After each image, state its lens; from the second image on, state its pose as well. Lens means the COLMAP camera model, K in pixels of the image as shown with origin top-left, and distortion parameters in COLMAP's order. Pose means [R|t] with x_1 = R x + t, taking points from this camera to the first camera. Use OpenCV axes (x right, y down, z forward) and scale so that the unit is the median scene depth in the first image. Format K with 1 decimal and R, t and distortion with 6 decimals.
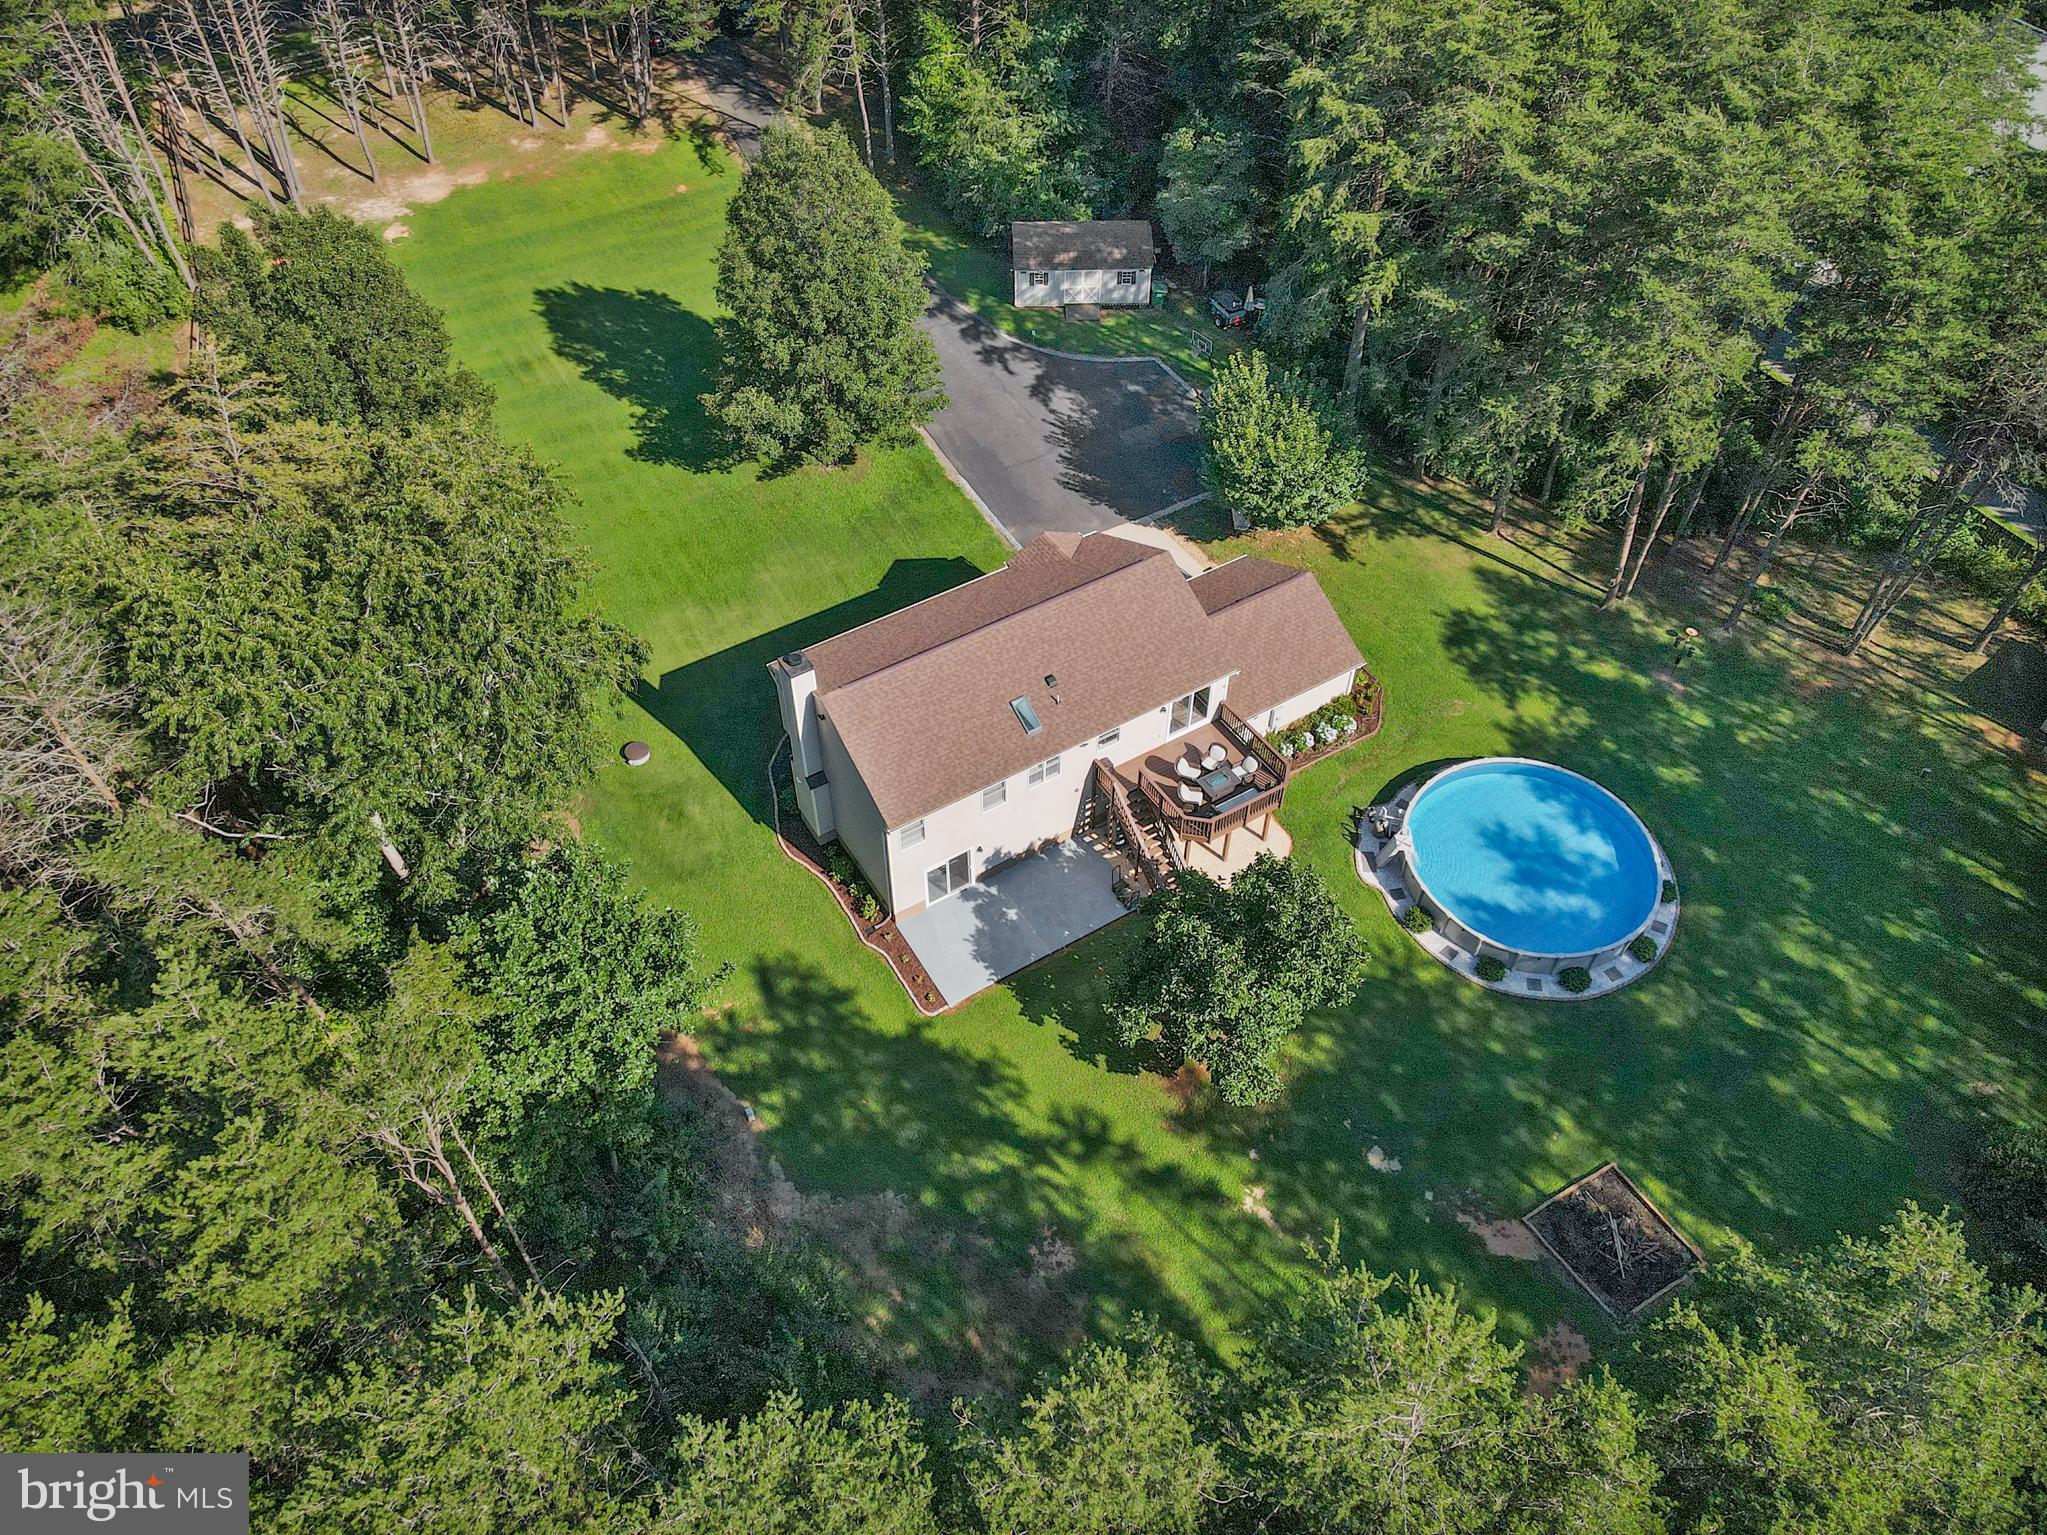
lens RADIAL K [[1417.6, 0, 1033.3], [0, 1417.6, 773.6], [0, 0, 1]] dist [-0.060686, -0.001167]
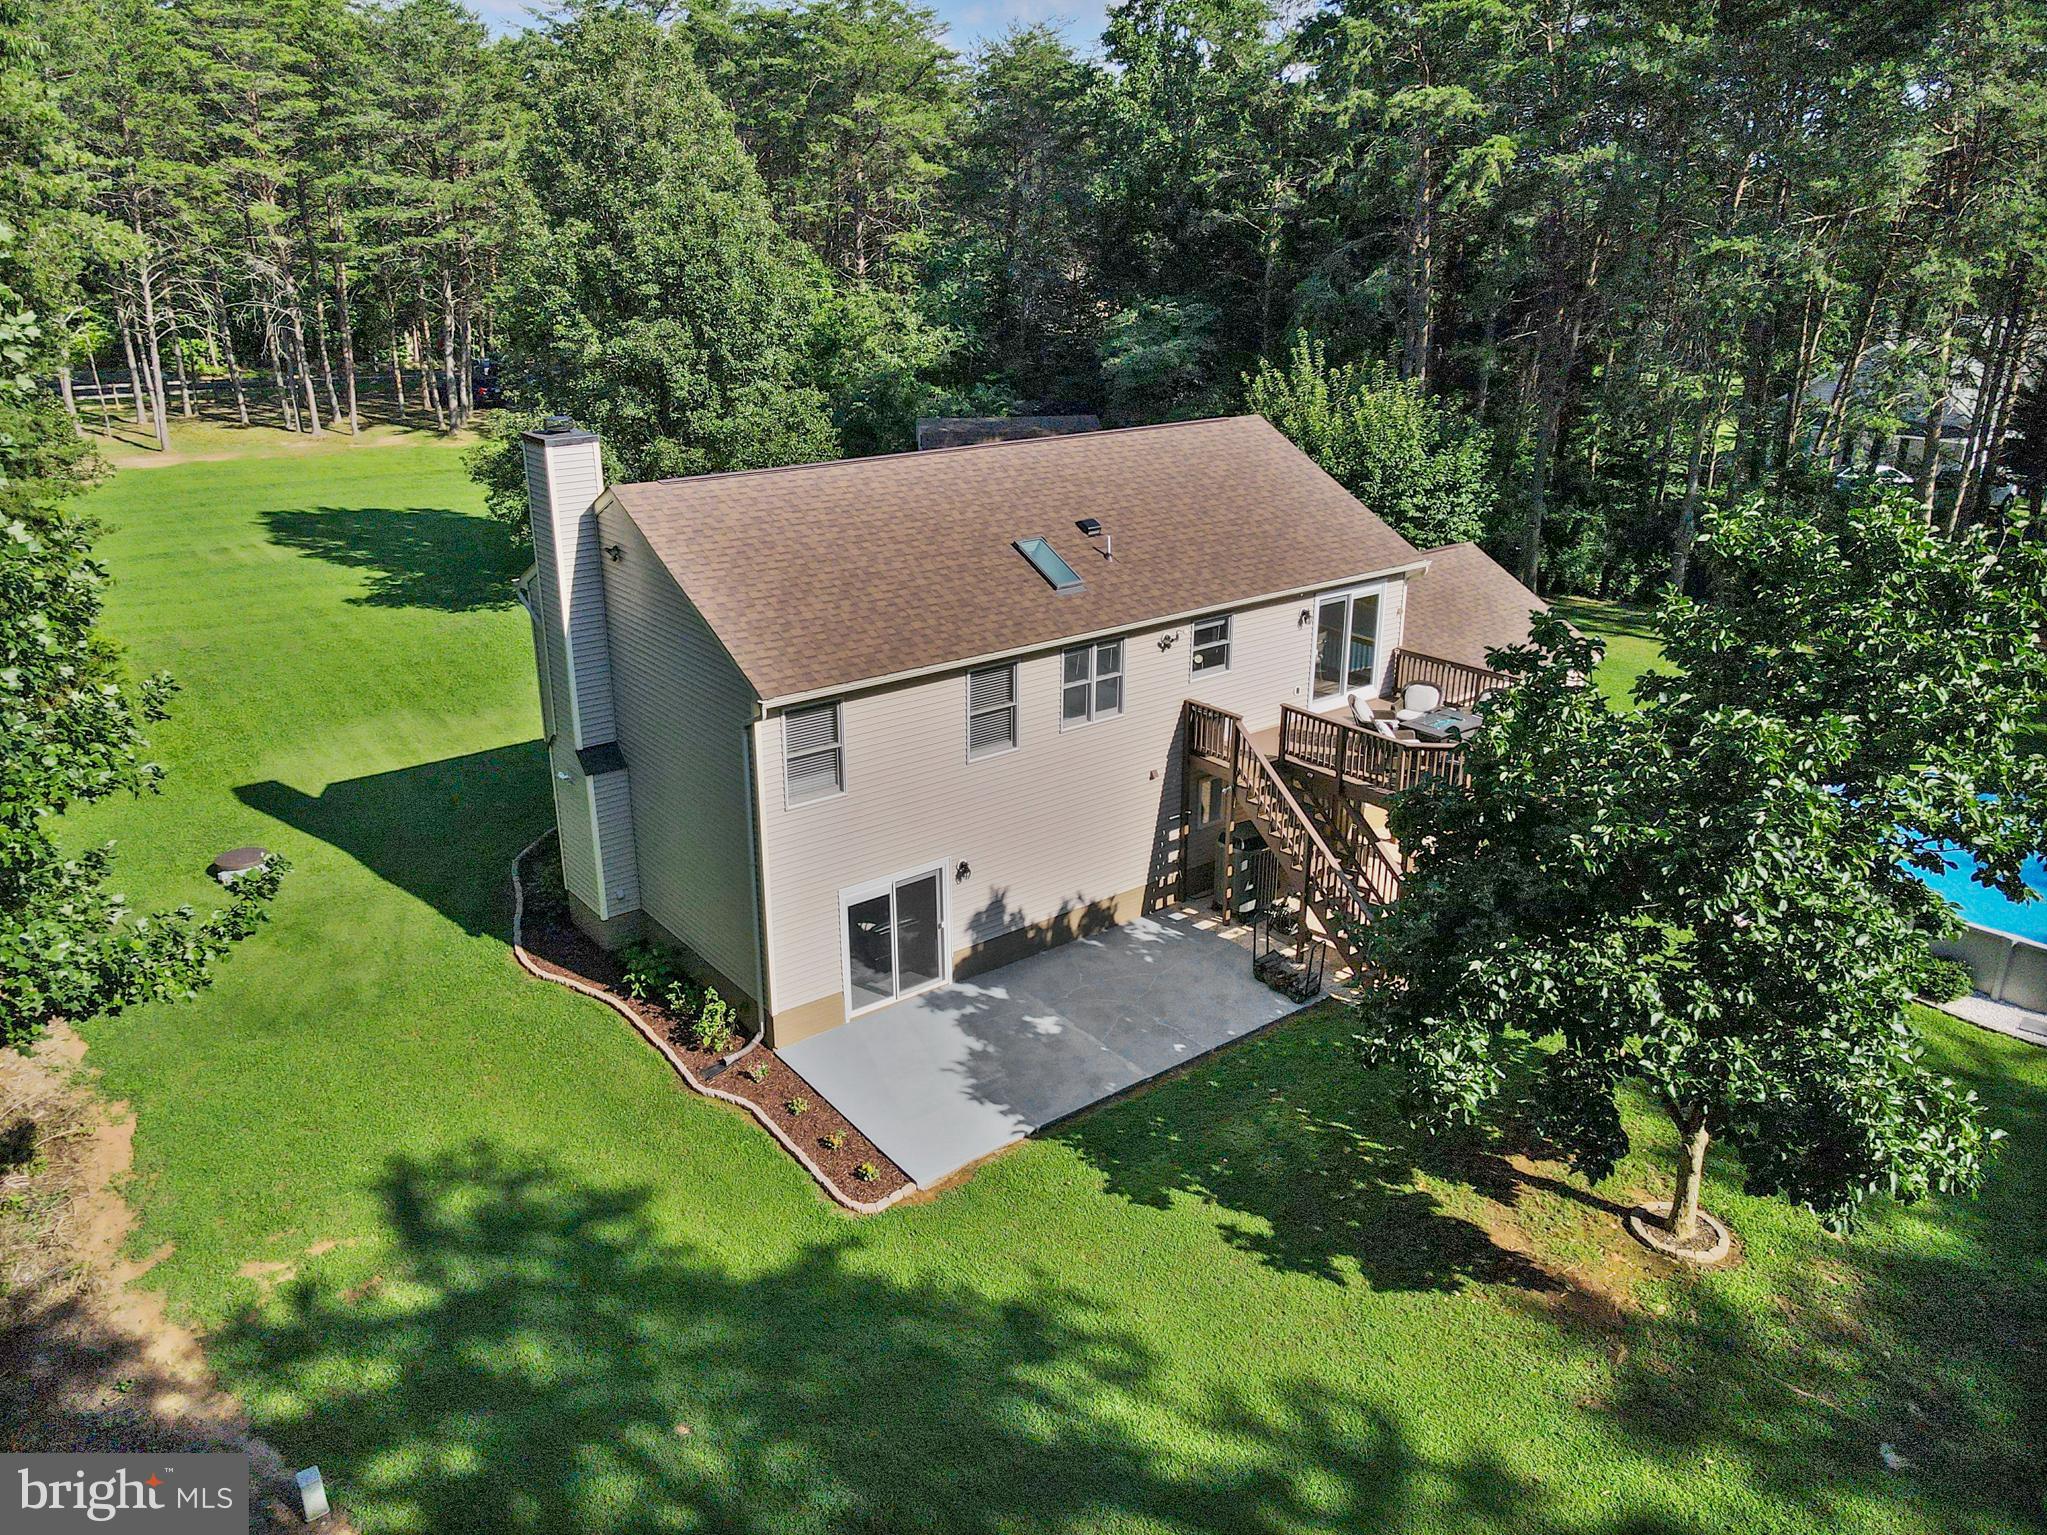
lens RADIAL K [[1470.3, 0, 1027.6], [0, 1470.3, 752.4], [0, 0, 1]] dist [0.024595, -0.002811]
pose [[0.995021, -0.045060, 0.088895, -0.056766], [0.080705, 0.887635, -0.453420, 0.230588], [-0.058475, 0.458337, 0.886853, 0.561217]]
